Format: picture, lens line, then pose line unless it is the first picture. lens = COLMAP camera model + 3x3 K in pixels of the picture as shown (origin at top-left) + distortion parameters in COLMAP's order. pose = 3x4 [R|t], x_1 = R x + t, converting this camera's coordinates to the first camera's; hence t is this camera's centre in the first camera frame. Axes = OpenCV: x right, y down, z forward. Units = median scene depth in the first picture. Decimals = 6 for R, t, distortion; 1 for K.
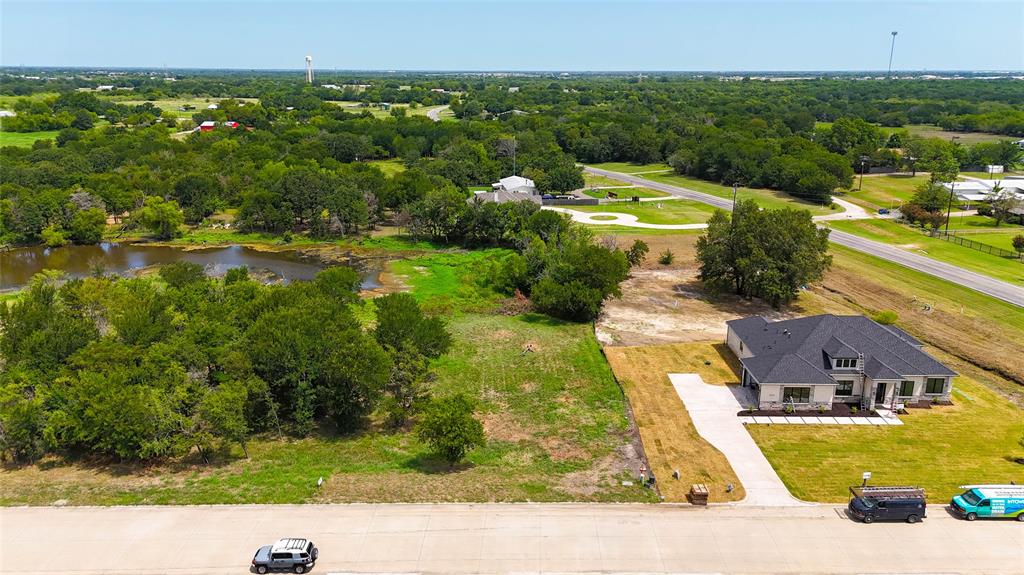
lens RADIAL K [[755.6, 0, 512.0], [0, 755.6, 287.5], [0, 0, 1]] dist [0.070672, -0.066576]
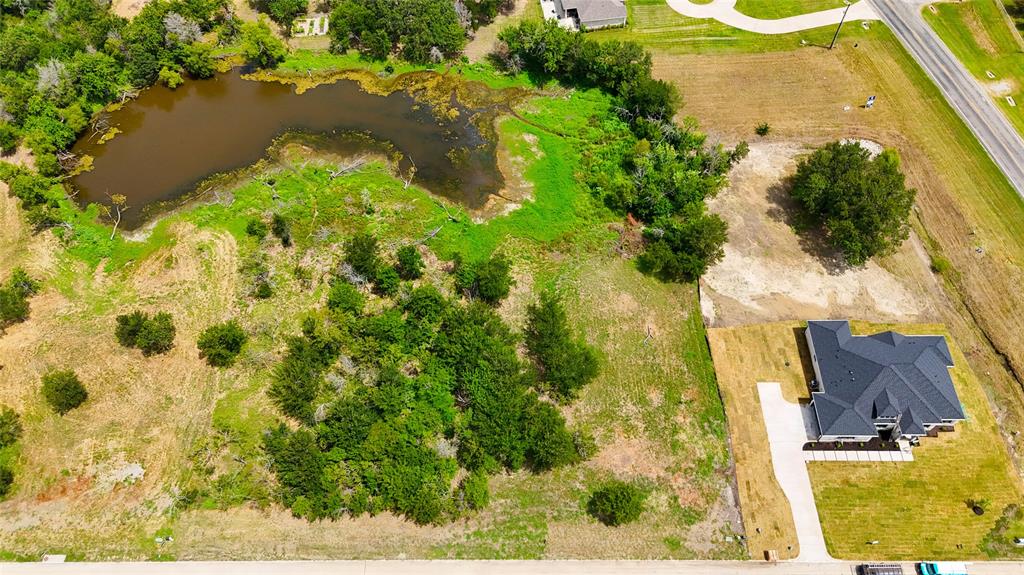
lens RADIAL K [[755.6, 0, 512.0], [0, 755.6, 287.5], [0, 0, 1]] dist [0.070672, -0.066576]
pose [[0.999608, -0.013094, -0.024755, -0.227378], [0.026053, 0.758989, 0.650582, -1.042102], [0.010270, -0.650971, 0.759033, 0.066011]]
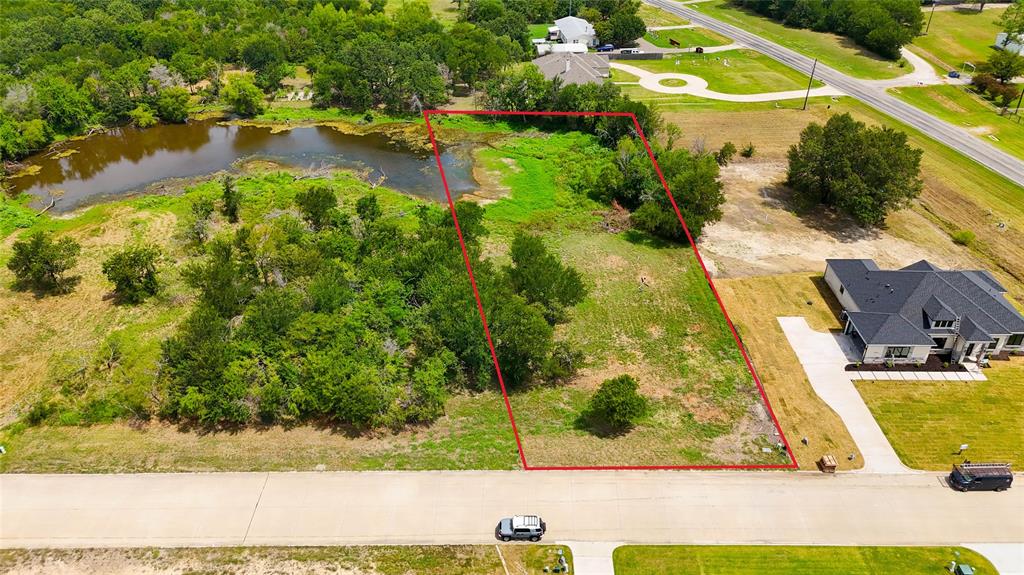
lens RADIAL K [[755.6, 0, 512.0], [0, 755.6, 287.5], [0, 0, 1]] dist [0.070672, -0.066576]
pose [[0.999998, -0.001533, 0.000999, -0.216666], [0.001178, 0.957295, 0.289111, -0.291878], [-0.001399, -0.289109, 0.957295, -0.091572]]
